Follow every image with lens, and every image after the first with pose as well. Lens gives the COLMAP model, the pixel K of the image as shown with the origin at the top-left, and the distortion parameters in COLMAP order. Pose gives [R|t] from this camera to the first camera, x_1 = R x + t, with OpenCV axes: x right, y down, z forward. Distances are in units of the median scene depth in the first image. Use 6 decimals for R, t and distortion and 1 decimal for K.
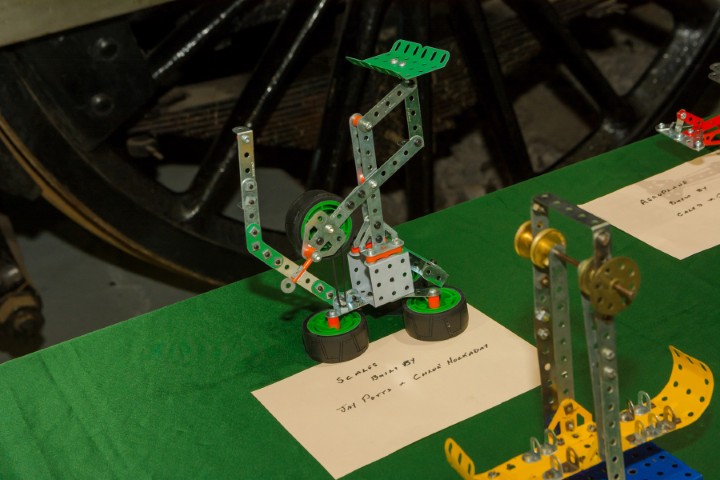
lens RADIAL K [[1374.0, 0, 360.0], [0, 1374.0, 240.0], [0, 0, 1]] dist [0.096934, 0.051158]
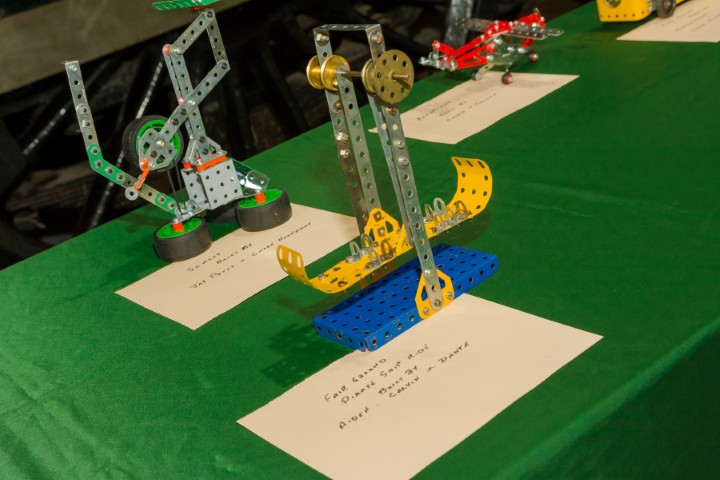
lens RADIAL K [[1045.0, 0, 360.0], [0, 1045.0, 240.0], [0, 0, 1]] dist [0.027049, 0.022765]
pose [[0.978094, -0.160514, 0.132541, 0.012790], [0.172037, 0.981791, -0.080553, 0.173345], [-0.117197, 0.101590, 0.987899, 0.103914]]
